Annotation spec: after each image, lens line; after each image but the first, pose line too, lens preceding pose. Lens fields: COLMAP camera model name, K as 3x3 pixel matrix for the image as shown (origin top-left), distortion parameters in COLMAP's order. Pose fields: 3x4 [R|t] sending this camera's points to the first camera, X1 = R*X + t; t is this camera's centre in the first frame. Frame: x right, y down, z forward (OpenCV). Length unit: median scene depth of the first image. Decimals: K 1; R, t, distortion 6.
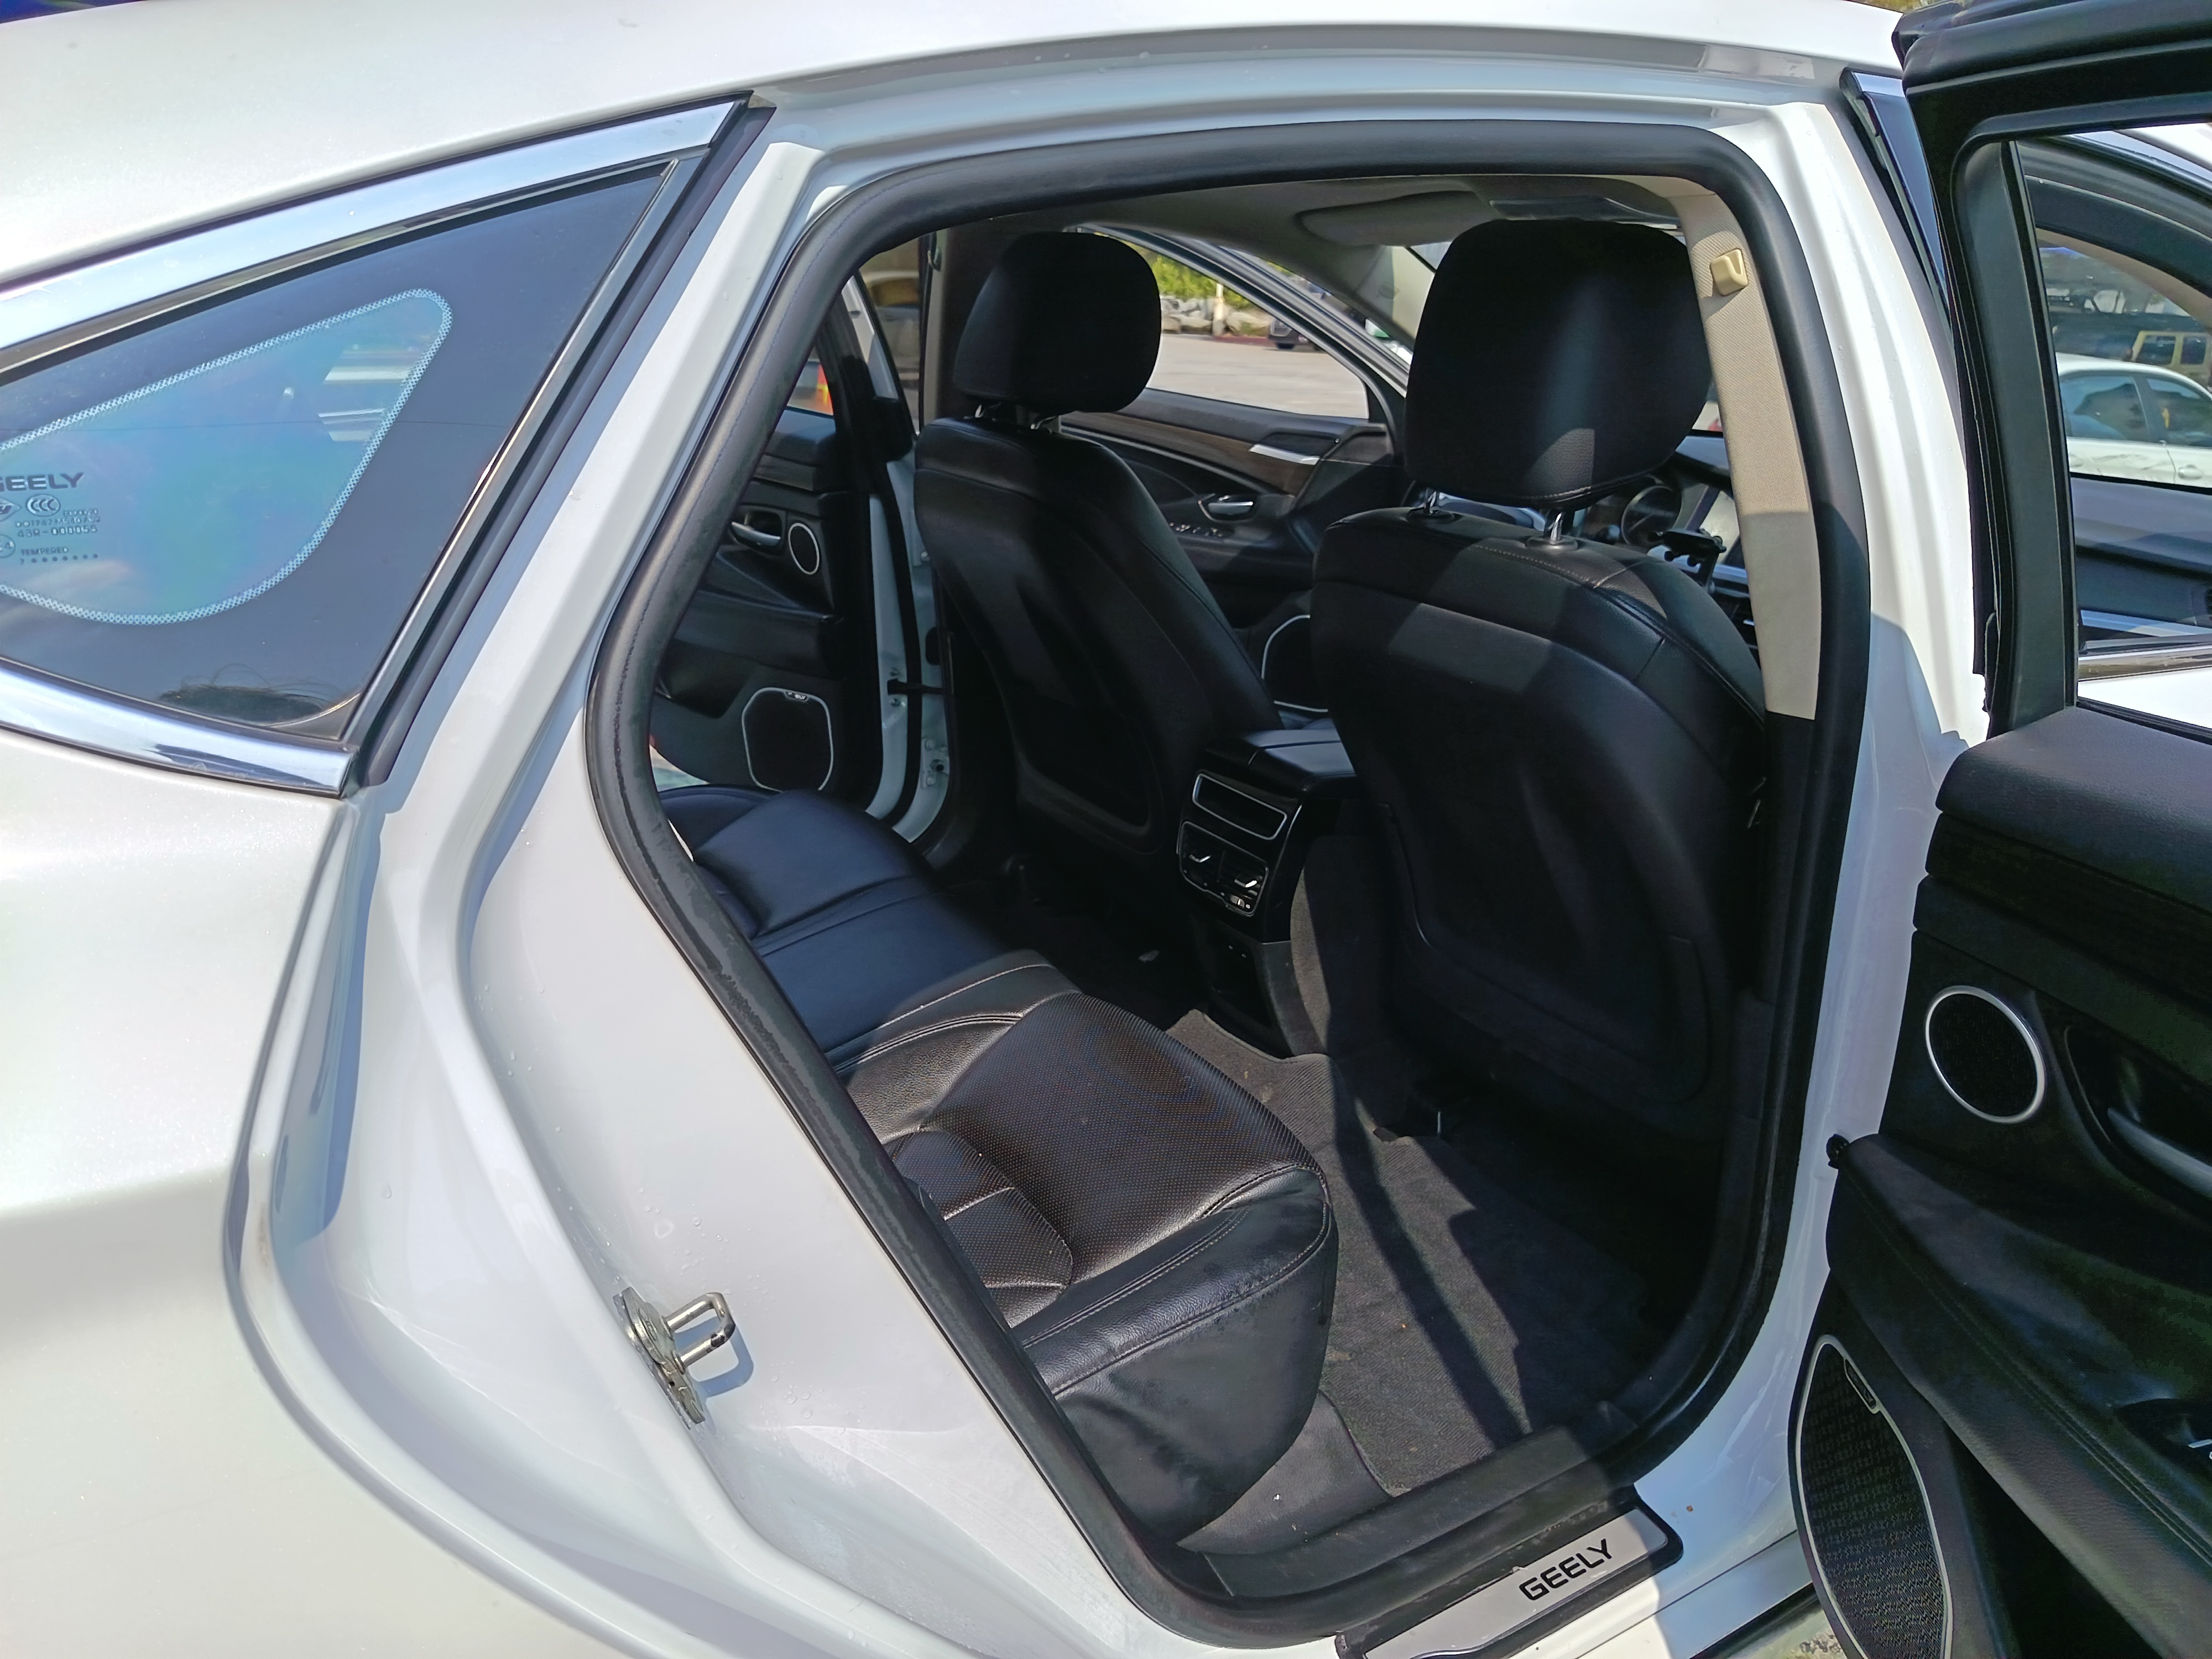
lens RADIAL K [[1529.5, 0, 1106.8], [0, 1529.5, 853.4], [0, 0, 1]] dist [0.028532, -0.039013]
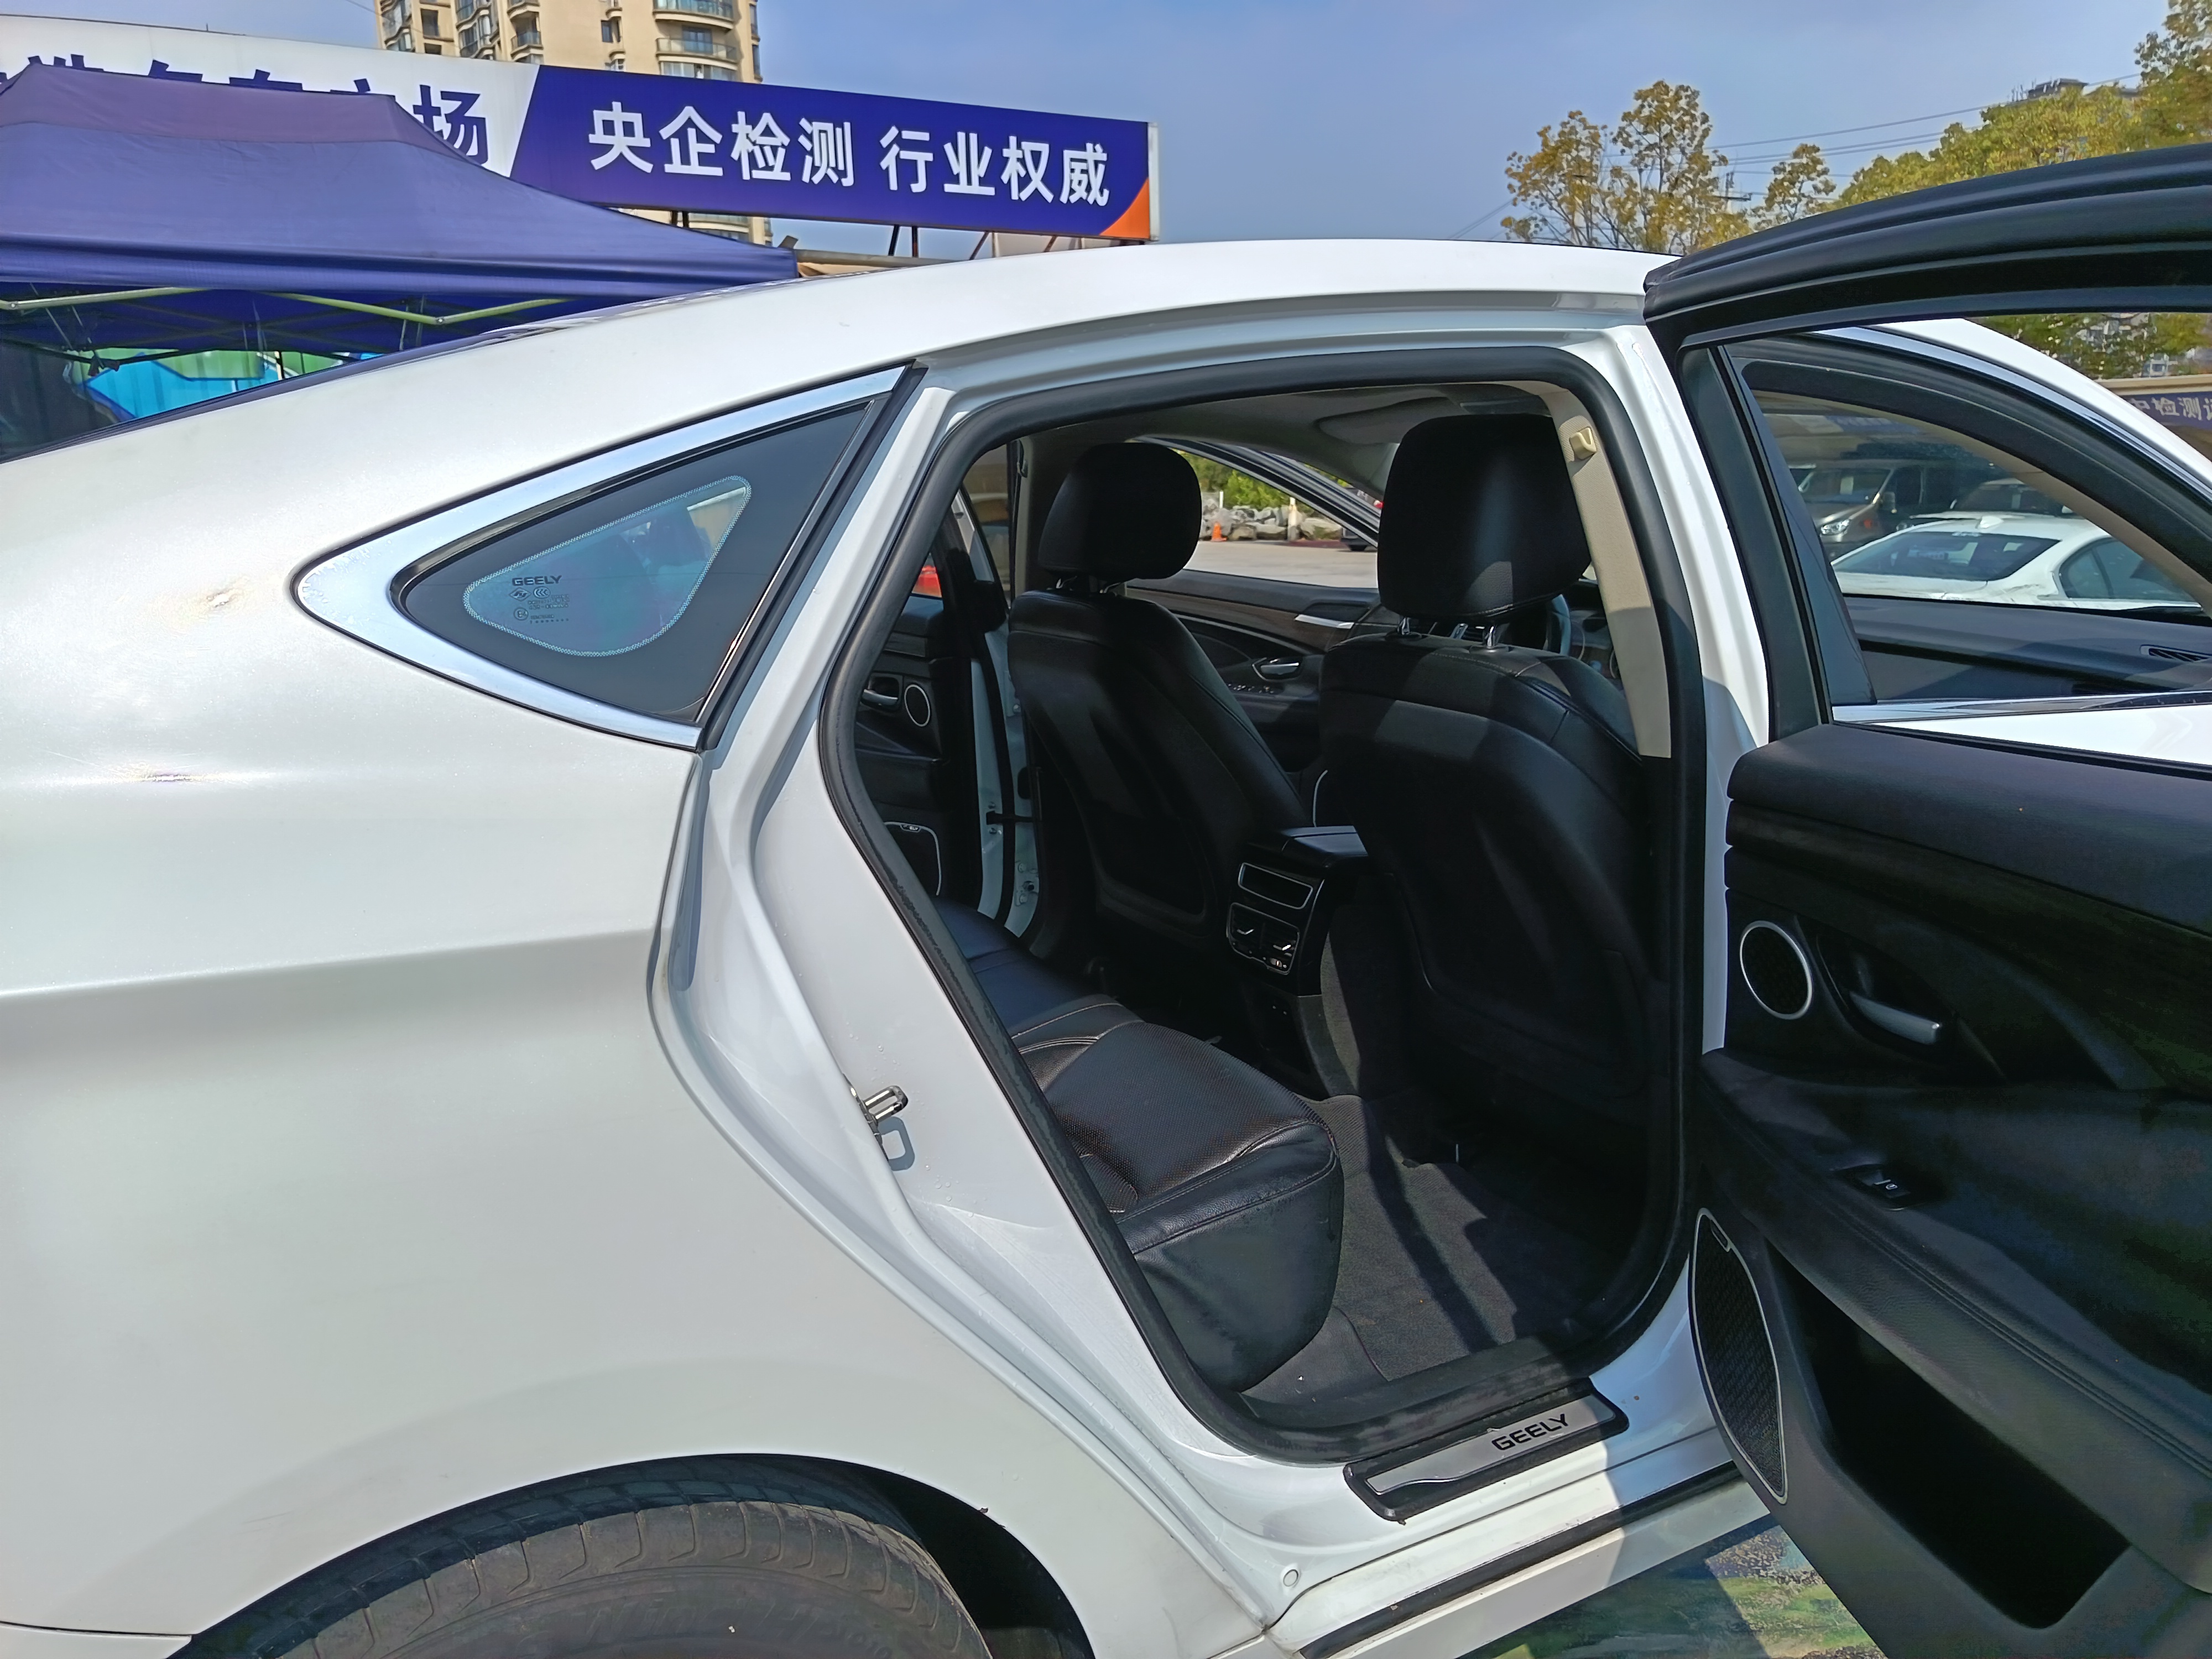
lens RADIAL K [[1529.5, 0, 1088.8], [0, 1529.5, 836.5], [0, 0, 1]] dist [0.028532, -0.039013]
pose [[0.997237, -0.025532, -0.069761, 0.020626], [0.015556, 0.990033, -0.139972, 0.083599], [0.072640, 0.138500, 0.987695, -0.185927]]
